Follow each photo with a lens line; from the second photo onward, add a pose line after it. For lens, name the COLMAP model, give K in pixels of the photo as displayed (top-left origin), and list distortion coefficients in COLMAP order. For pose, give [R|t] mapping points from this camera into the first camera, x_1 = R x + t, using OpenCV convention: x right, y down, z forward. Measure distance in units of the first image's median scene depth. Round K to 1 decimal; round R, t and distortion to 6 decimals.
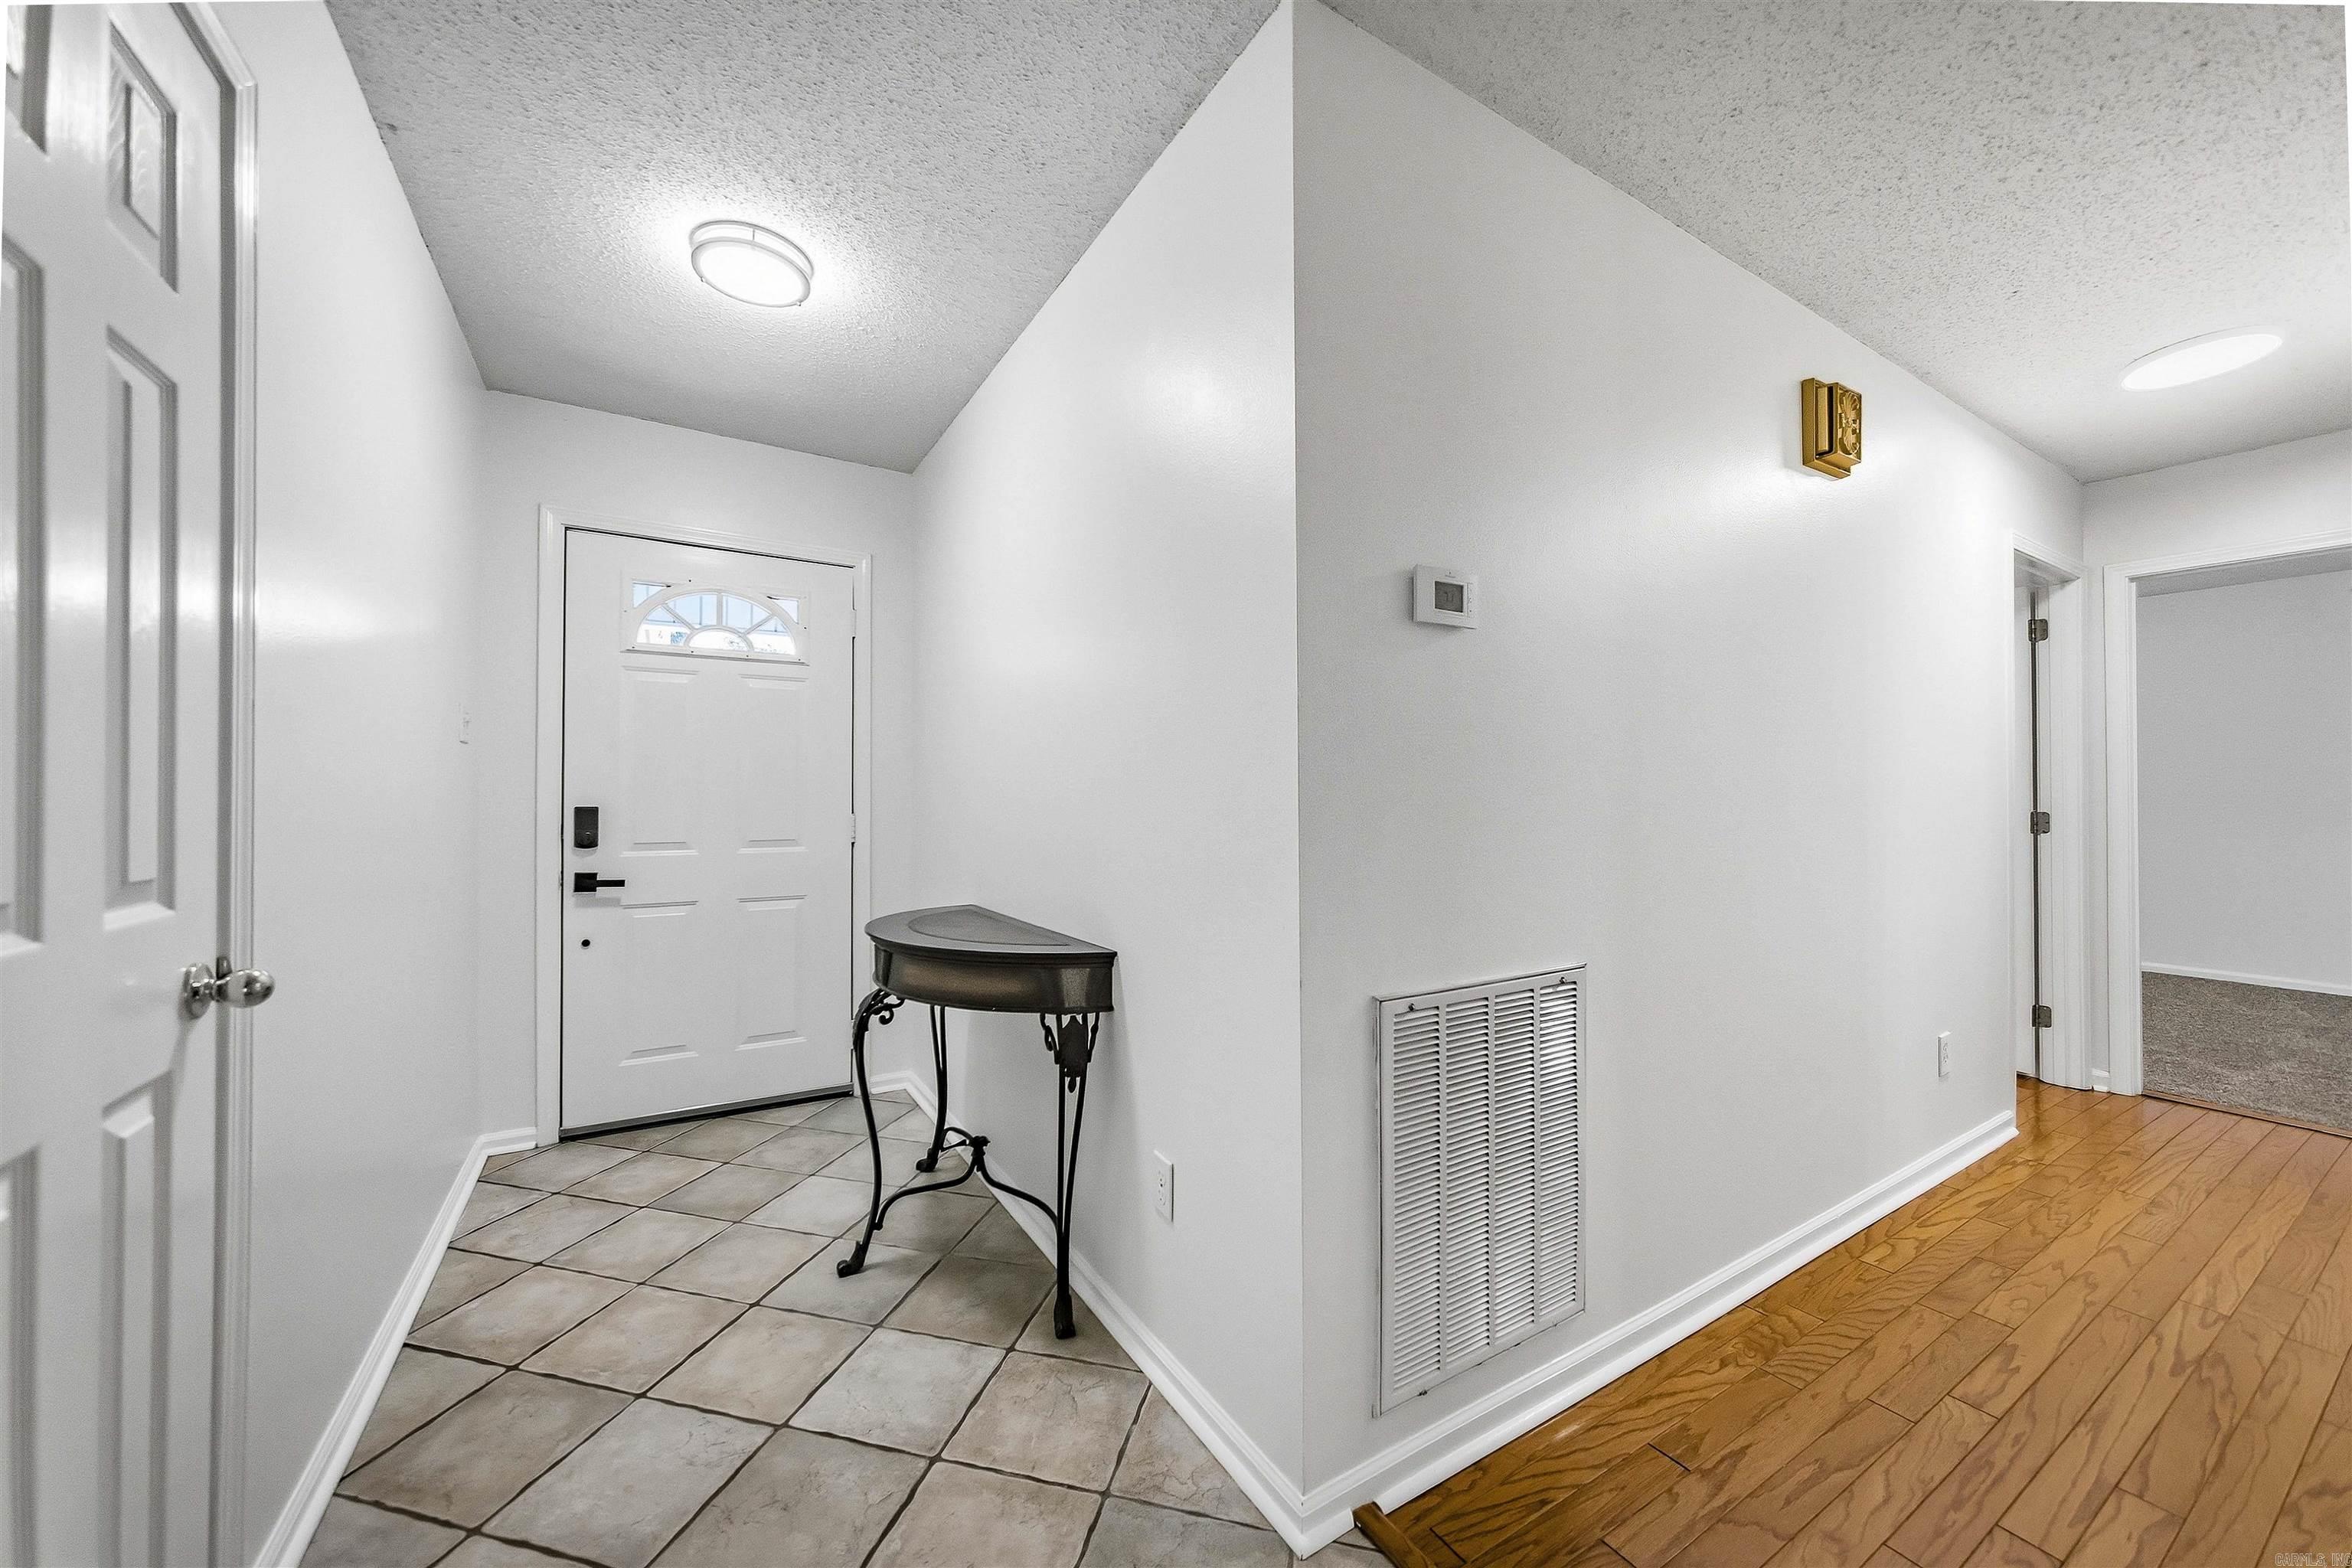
lens RADIAL K [[857.8, 0, 1167.7], [0, 857.8, 781.7], [0, 0, 1]] dist [-0.003142, 0.000042]
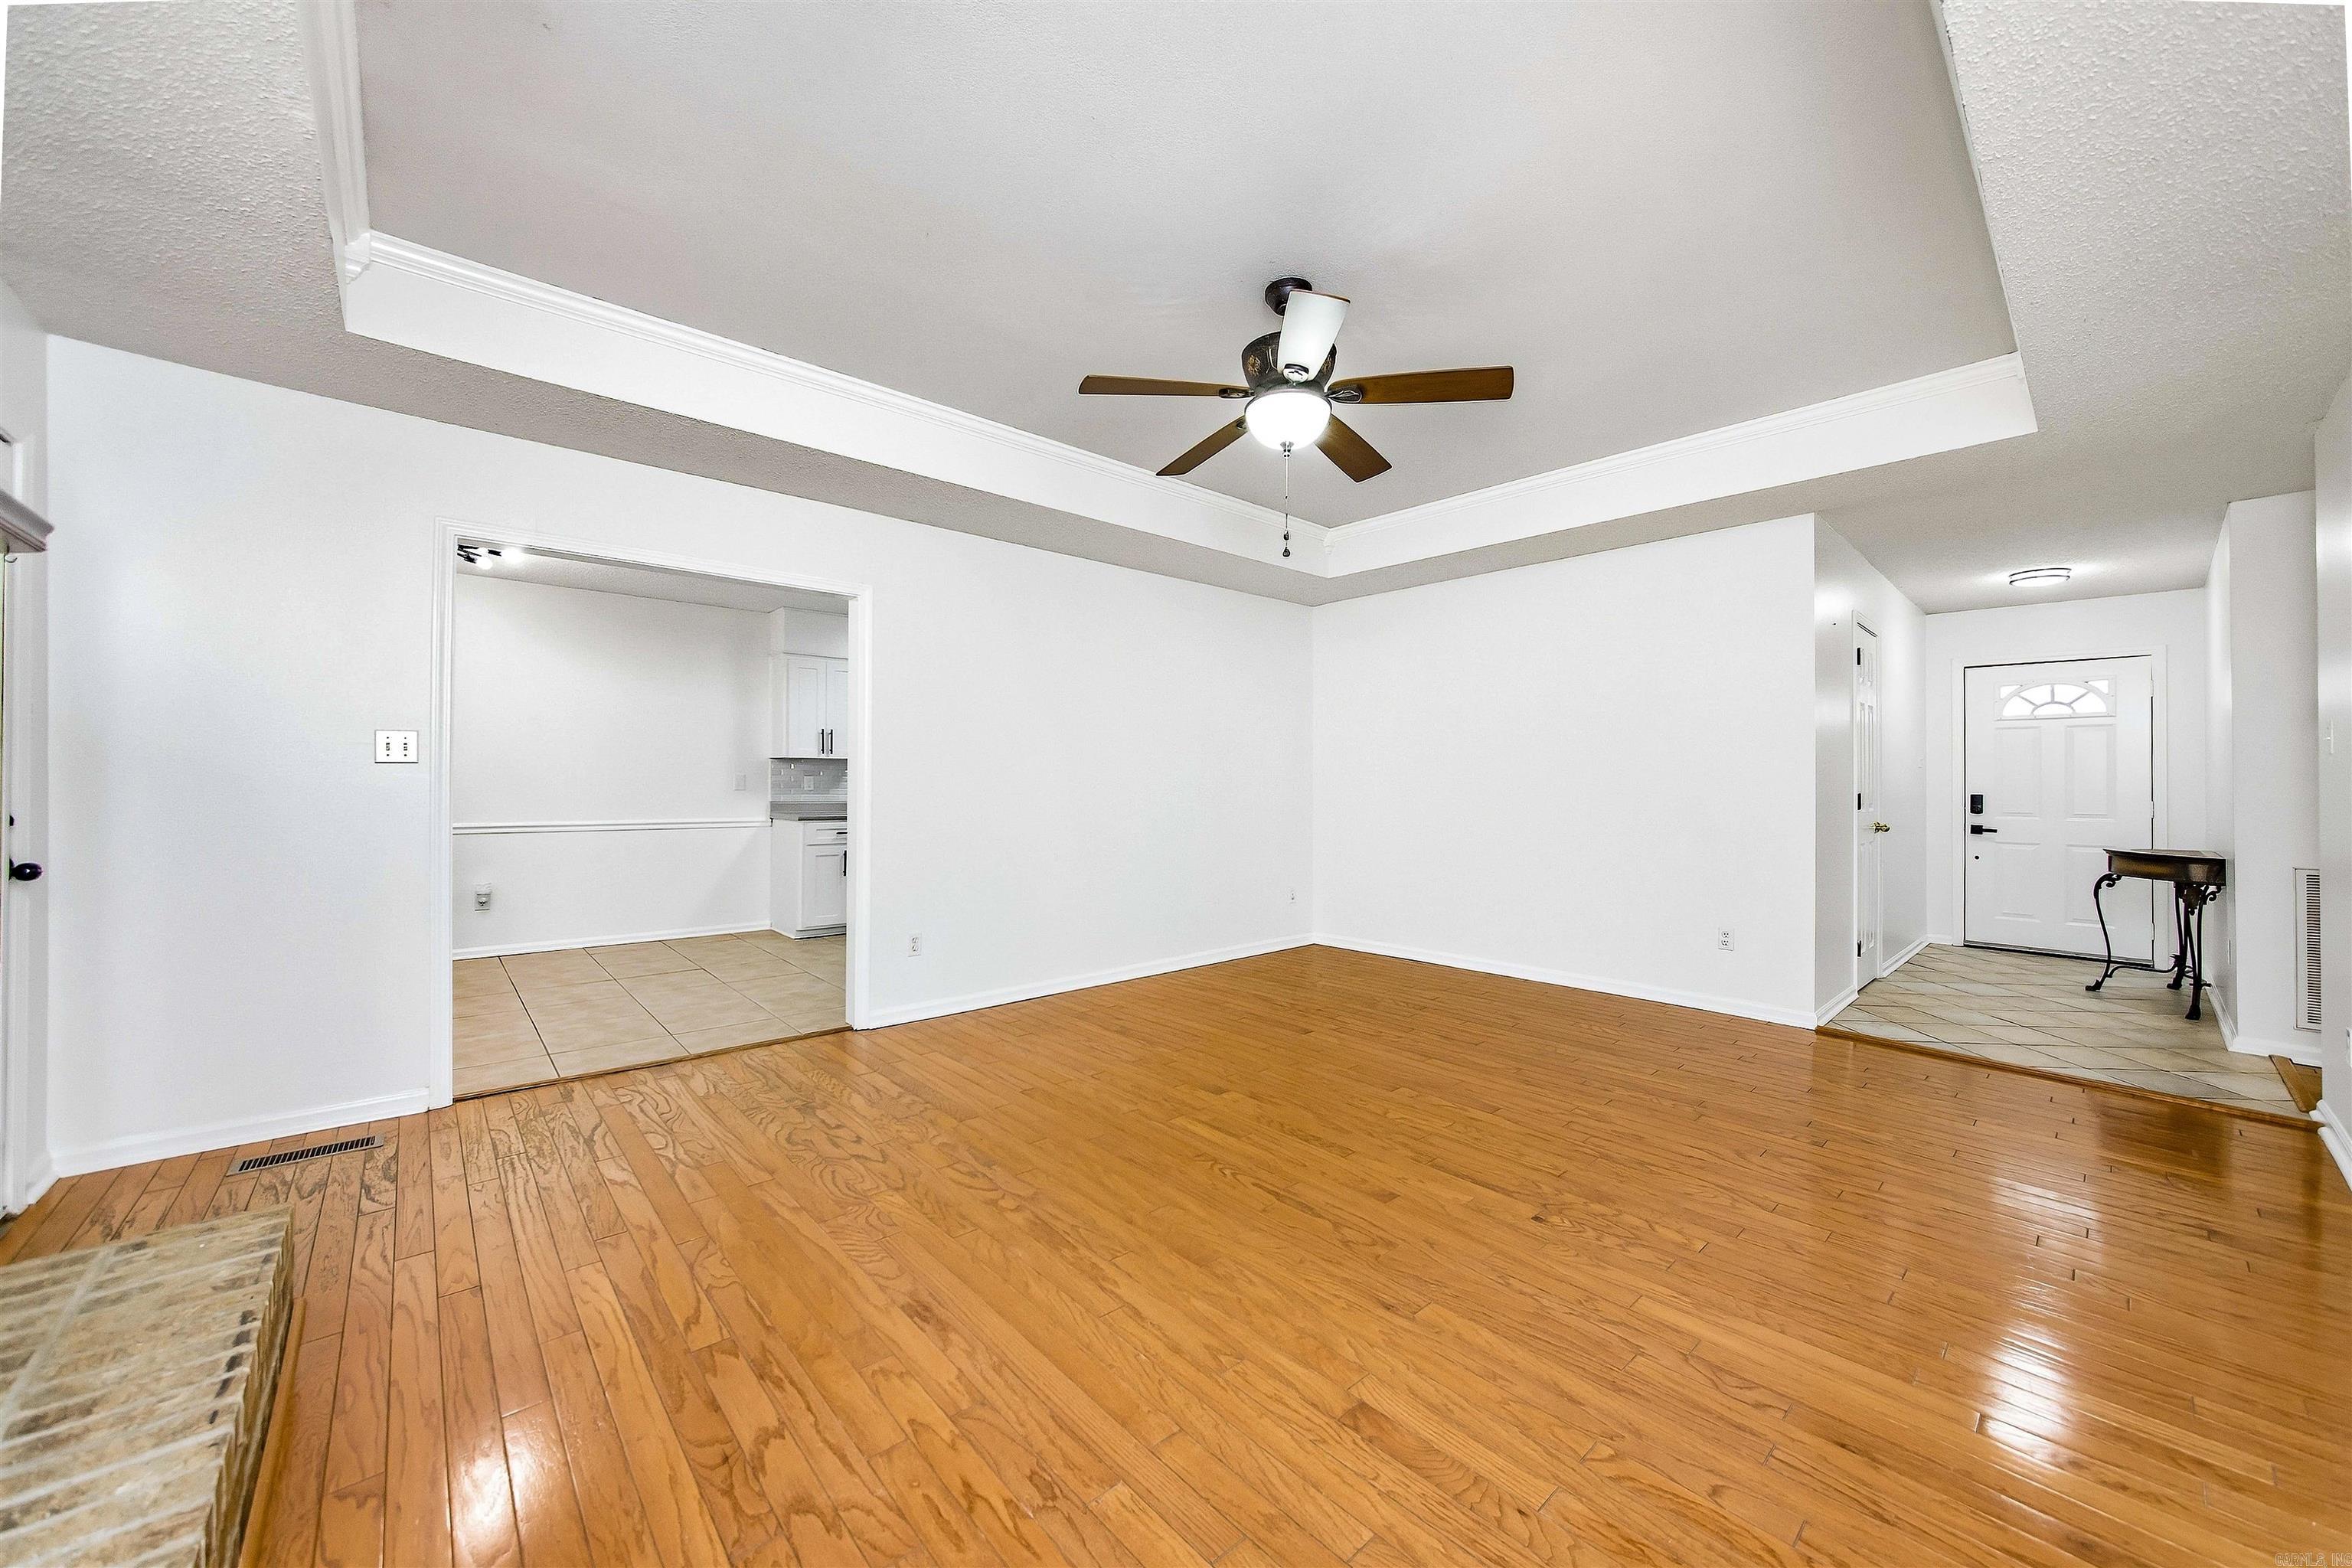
lens RADIAL K [[857.8, 0, 1167.7], [0, 857.8, 781.7], [0, 0, 1]] dist [-0.003142, 0.000042]
pose [[0.185301, -0.004821, -0.982670, 1.477090], [0.013927, 0.999900, -0.002280, -0.036608], [0.982583, -0.013263, 0.185350, -1.950647]]
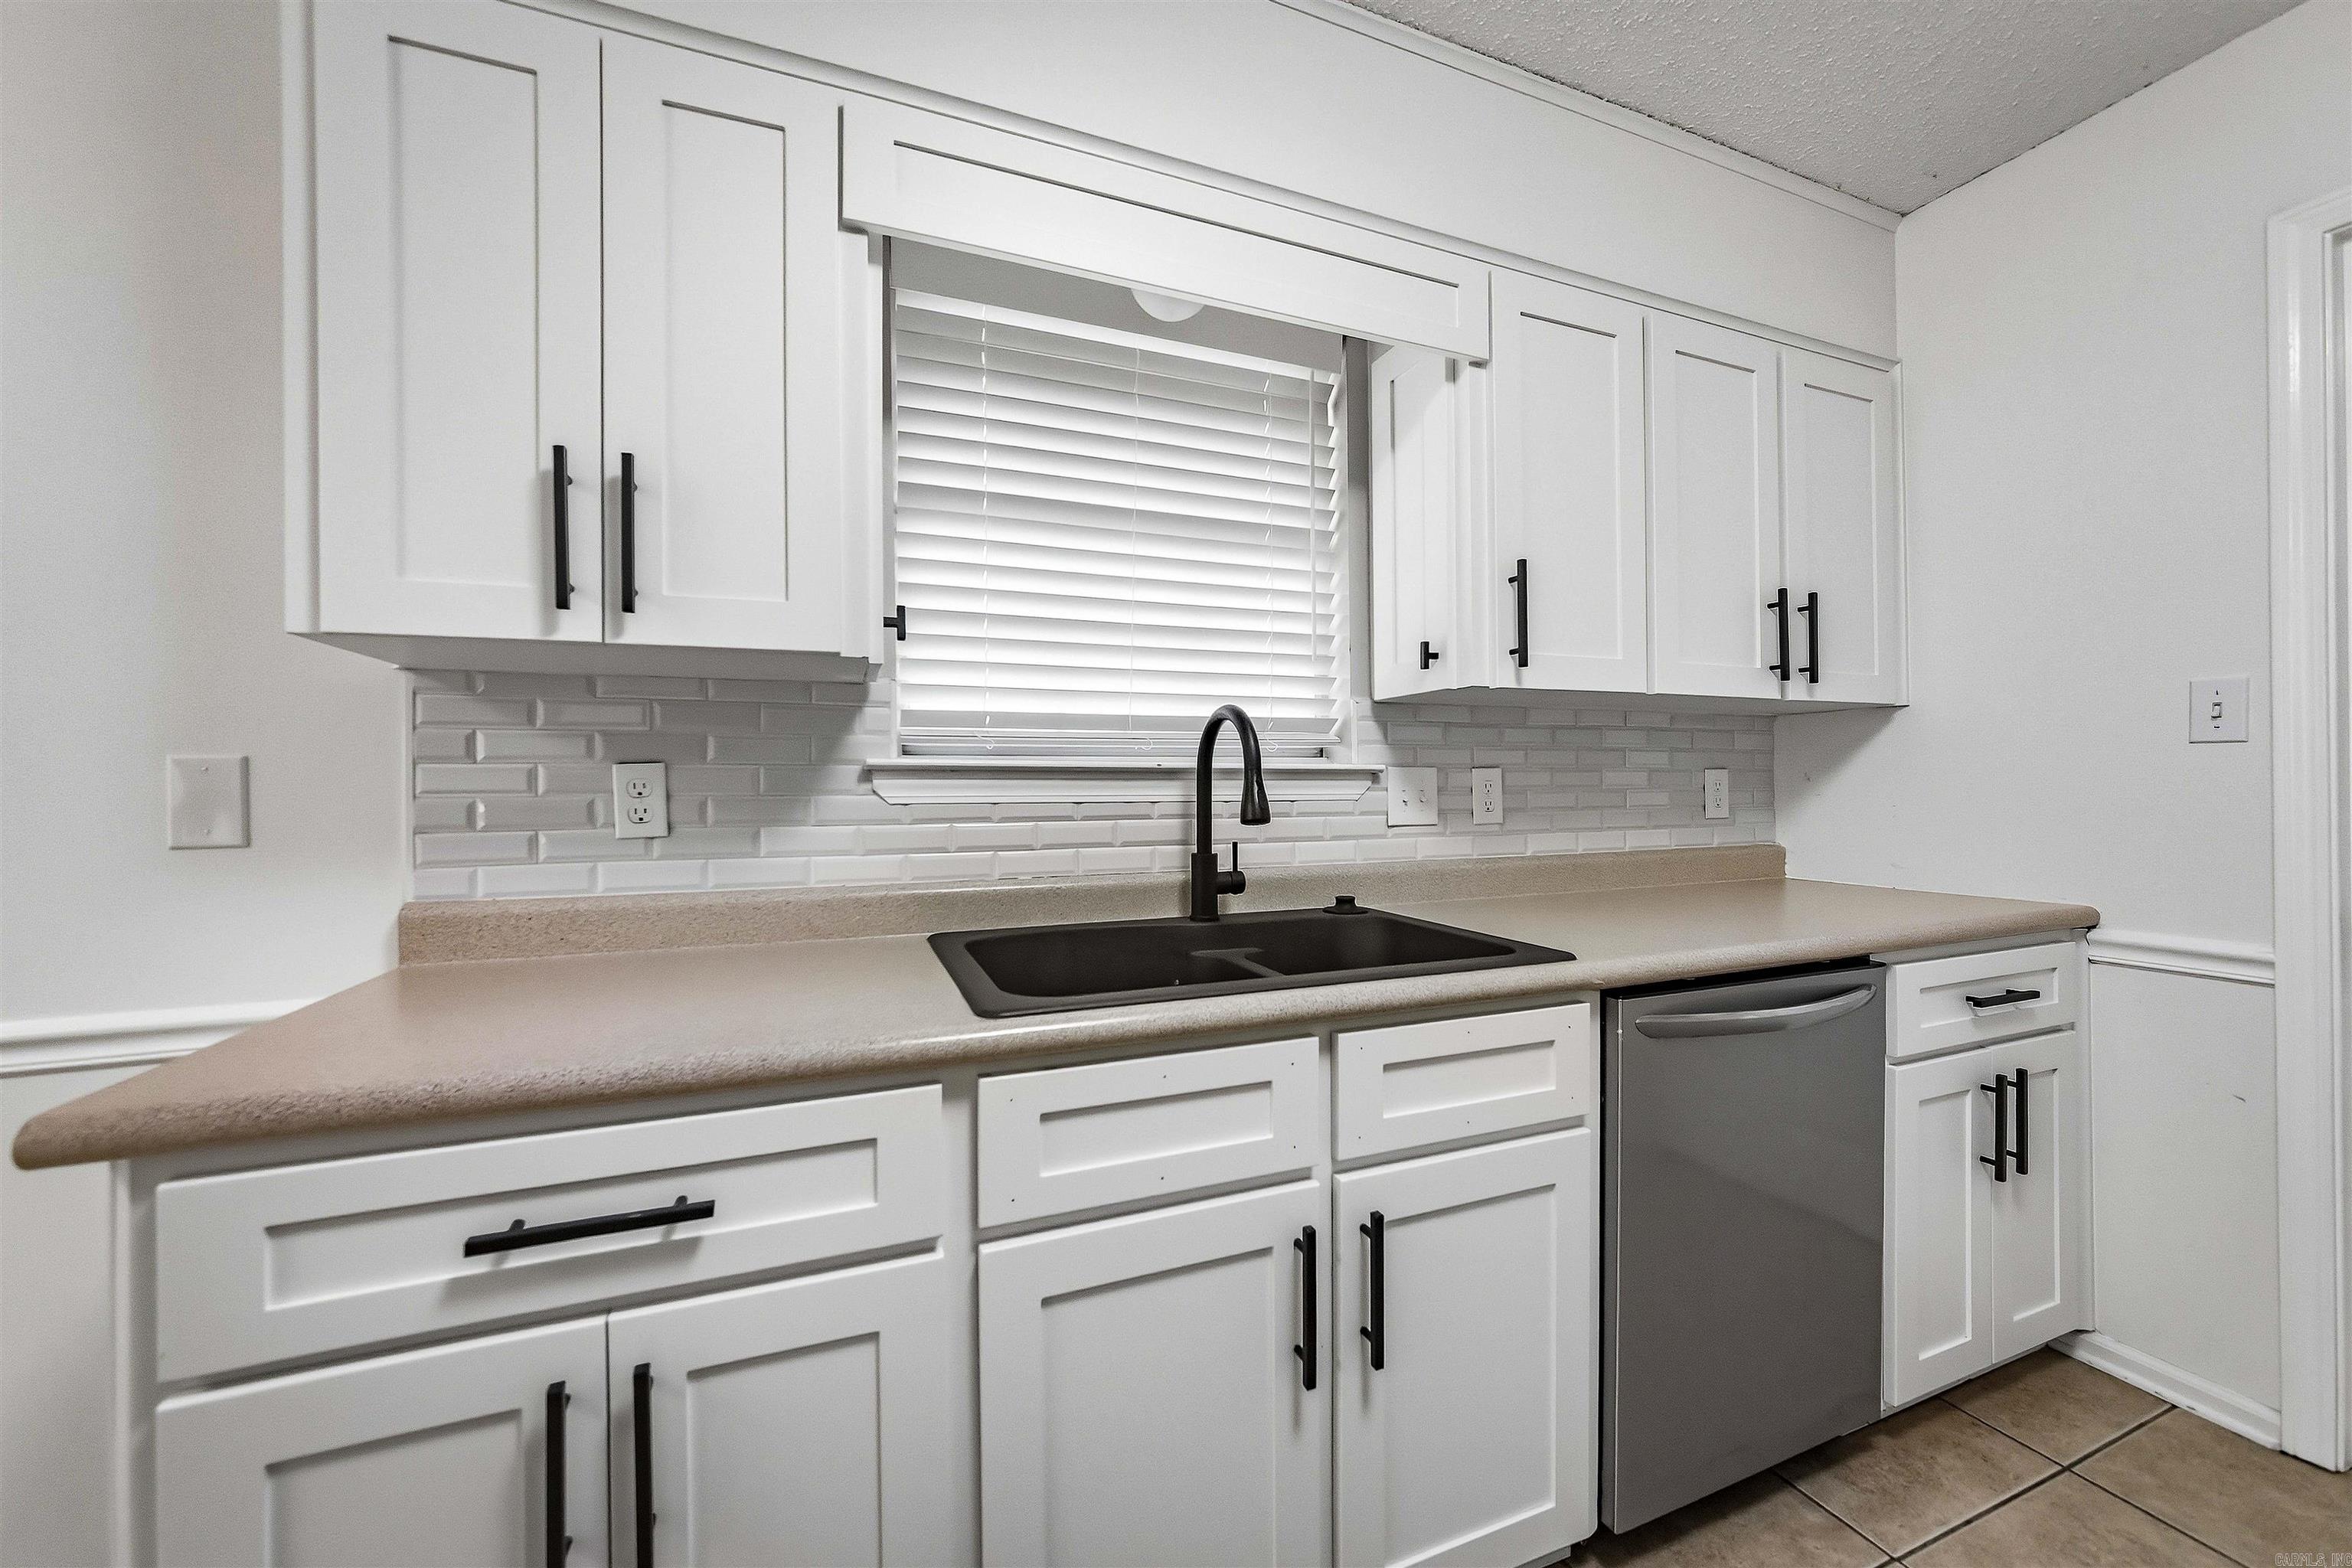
lens RADIAL K [[874.8, 0, 1170.4], [0, 874.8, 789.1], [0, 0, 1]] dist [-0.006467, -0.000135]
pose [[-0.164635, 0.000437, -0.986355, -1.487387], [0.025477, 0.999668, -0.003809, -0.052171], [0.986026, -0.025756, -0.164591, -2.198267]]
